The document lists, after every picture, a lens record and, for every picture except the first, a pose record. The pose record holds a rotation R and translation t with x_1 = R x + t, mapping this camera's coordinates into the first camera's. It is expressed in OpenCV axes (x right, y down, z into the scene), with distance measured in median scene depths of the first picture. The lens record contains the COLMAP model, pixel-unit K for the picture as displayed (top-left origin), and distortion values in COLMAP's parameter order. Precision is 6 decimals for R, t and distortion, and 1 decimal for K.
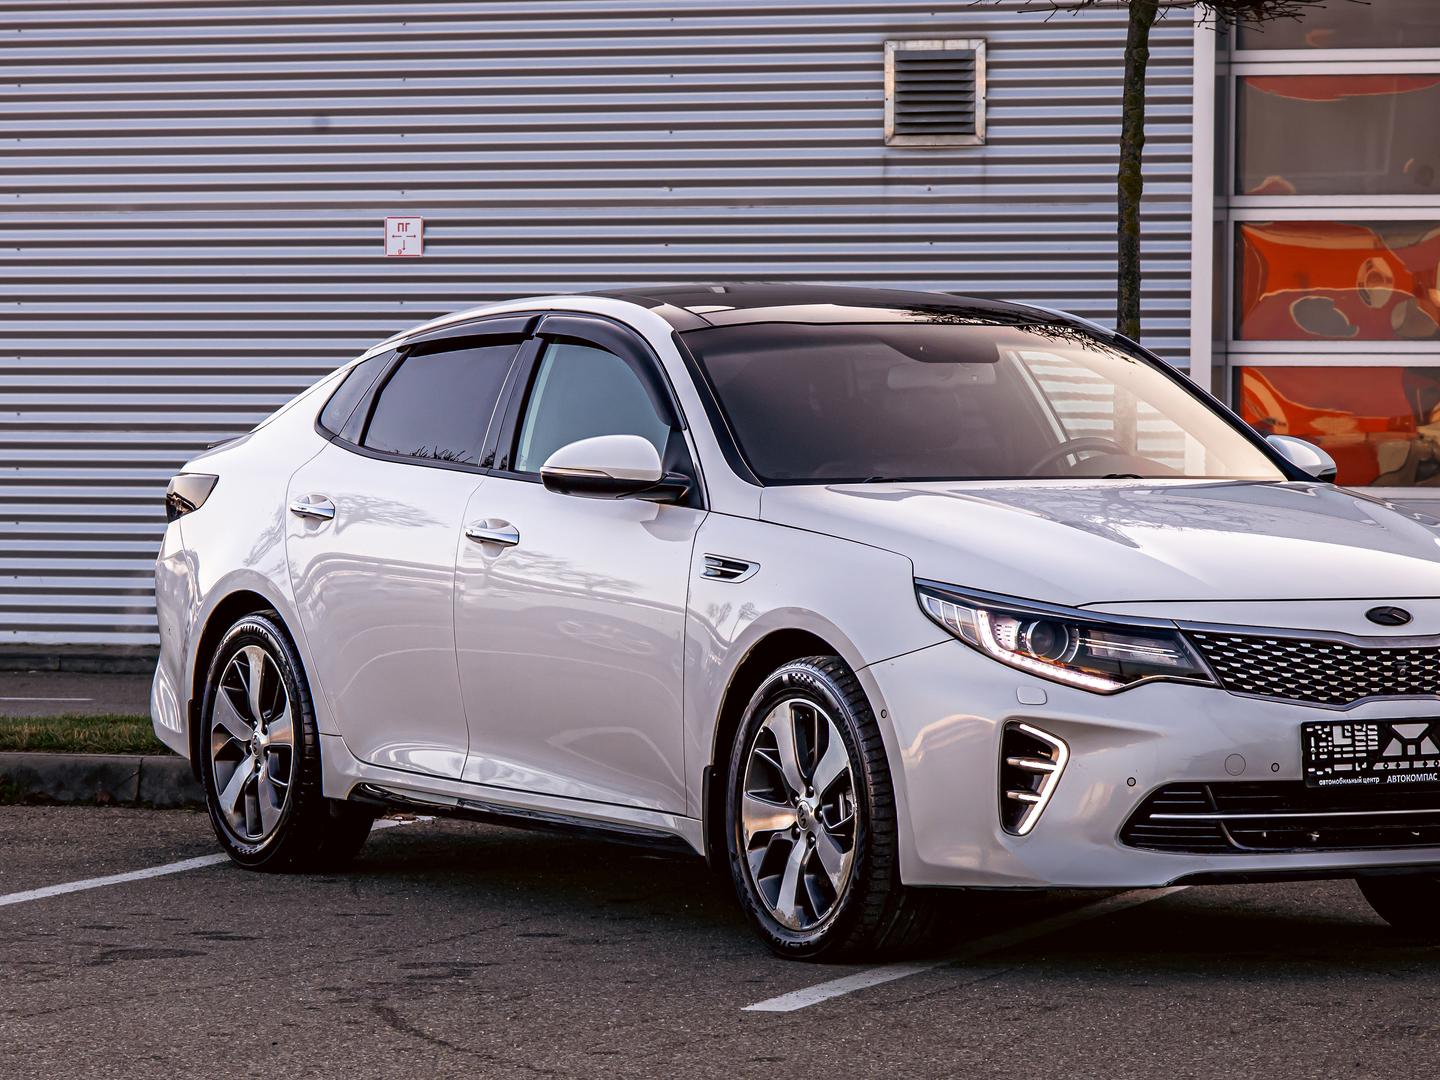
lens RADIAL K [[5436.7, 0, 722.4], [0, 5436.7, 547.8], [0, 0, 1]] dist [0.143699, 0.000000]
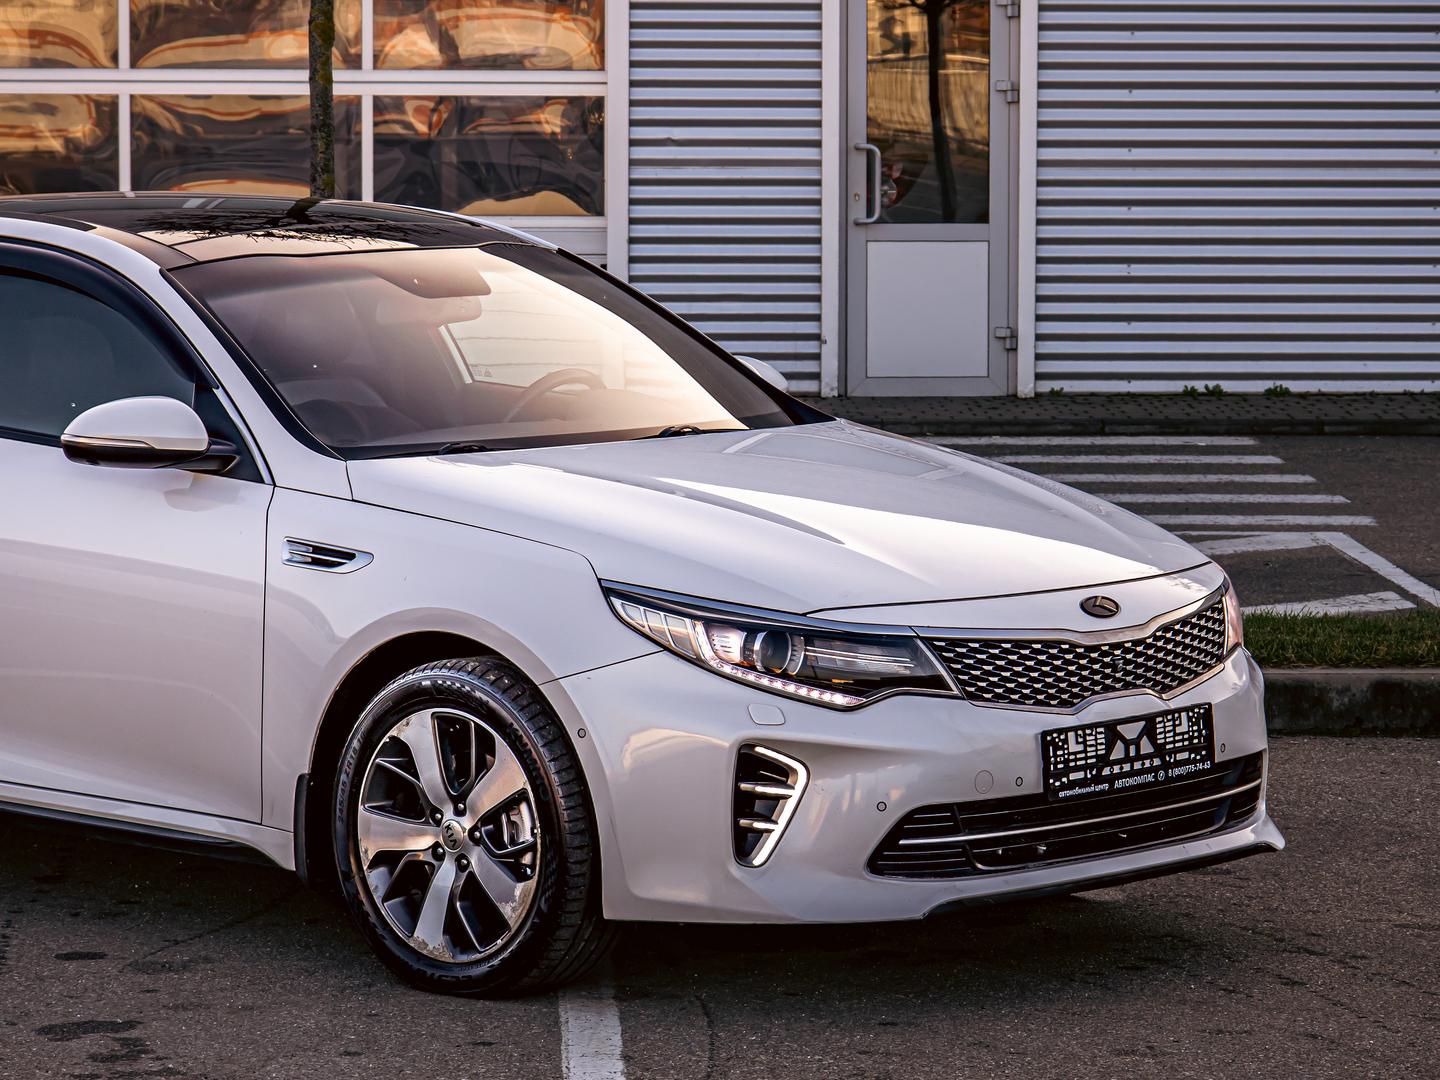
lens RADIAL K [[5436.7, 0, 738.1], [0, 5436.7, 547.3], [0, 0, 1]] dist [0.143699, 0.000000]
pose [[0.965148, -0.027855, 0.260218, -0.175738], [0.013748, 0.998343, 0.055879, -0.049453], [-0.261343, -0.050354, 0.963932, 0.116360]]
